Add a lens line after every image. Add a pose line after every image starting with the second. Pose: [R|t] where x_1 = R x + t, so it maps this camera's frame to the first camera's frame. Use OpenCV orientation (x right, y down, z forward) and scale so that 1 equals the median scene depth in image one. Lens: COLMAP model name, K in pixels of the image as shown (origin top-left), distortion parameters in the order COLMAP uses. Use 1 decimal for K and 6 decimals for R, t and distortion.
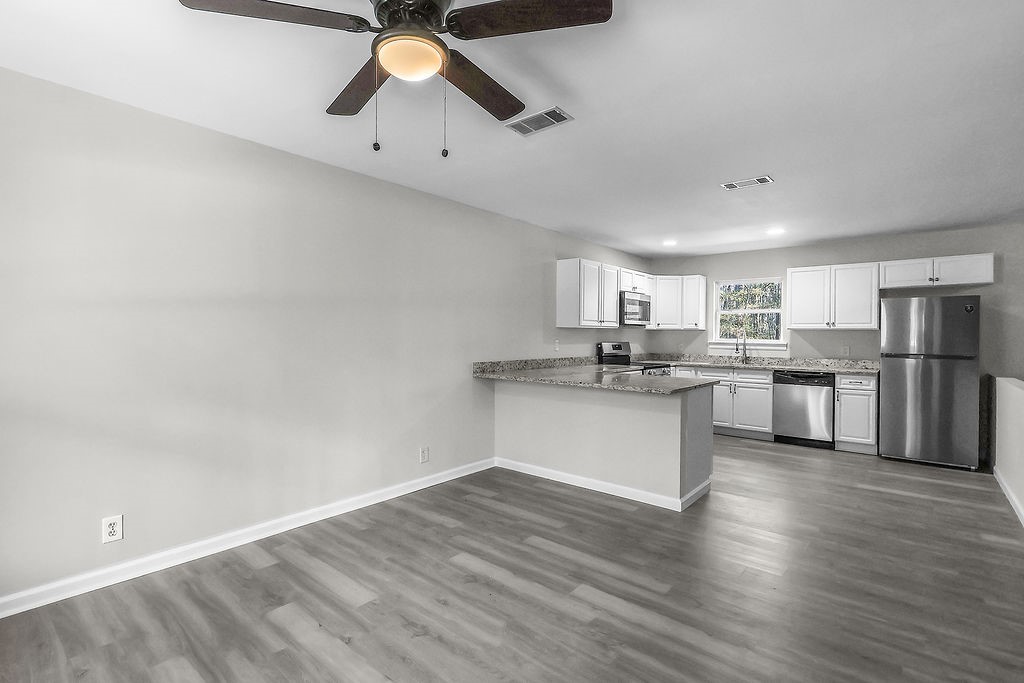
lens RADIAL K [[493.3, 0, 504.0], [0, 493.3, 343.1], [0, 0, 1]] dist [0.003131, 0.000094]
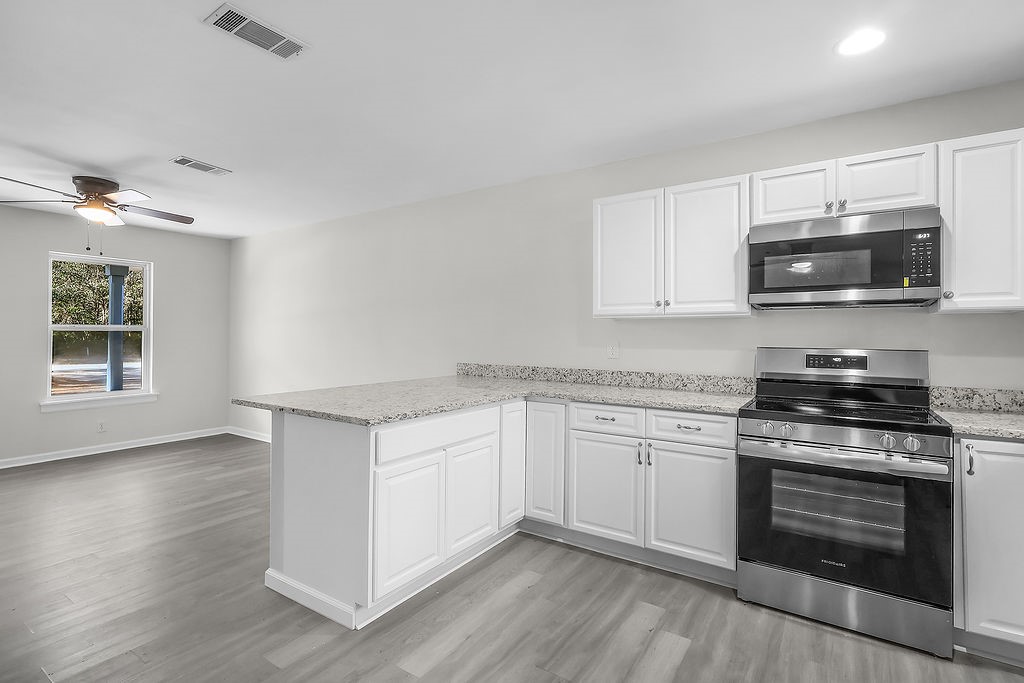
lens RADIAL K [[493.3, 0, 505.0], [0, 493.3, 335.6], [0, 0, 1]] dist [0.003131, 0.000094]
pose [[0.090108, -0.008292, -0.995897, 0.698416], [-0.022563, 0.999692, -0.010365, -0.002763], [0.995676, 0.023405, 0.089893, 0.816318]]
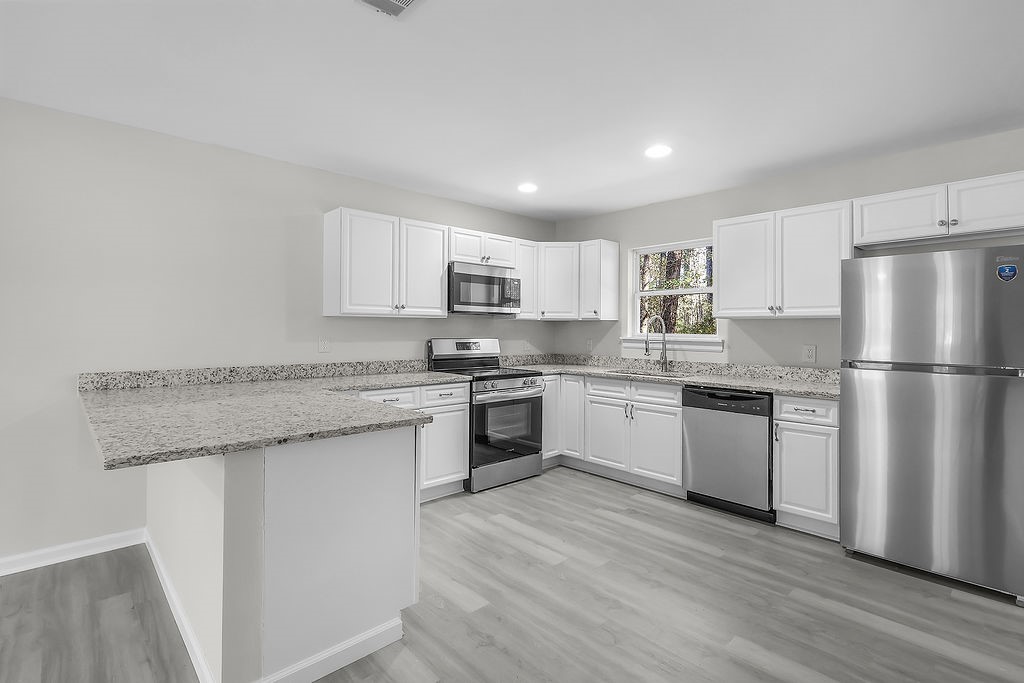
lens RADIAL K [[493.3, 0, 512.2], [0, 493.3, 331.2], [0, 0, 1]] dist [0.003131, 0.000094]
pose [[0.991614, -0.001049, -0.129233, 0.440404], [-0.000747, 0.999904, -0.013851, -0.002938], [0.129235, 0.013831, 0.991518, 0.383740]]
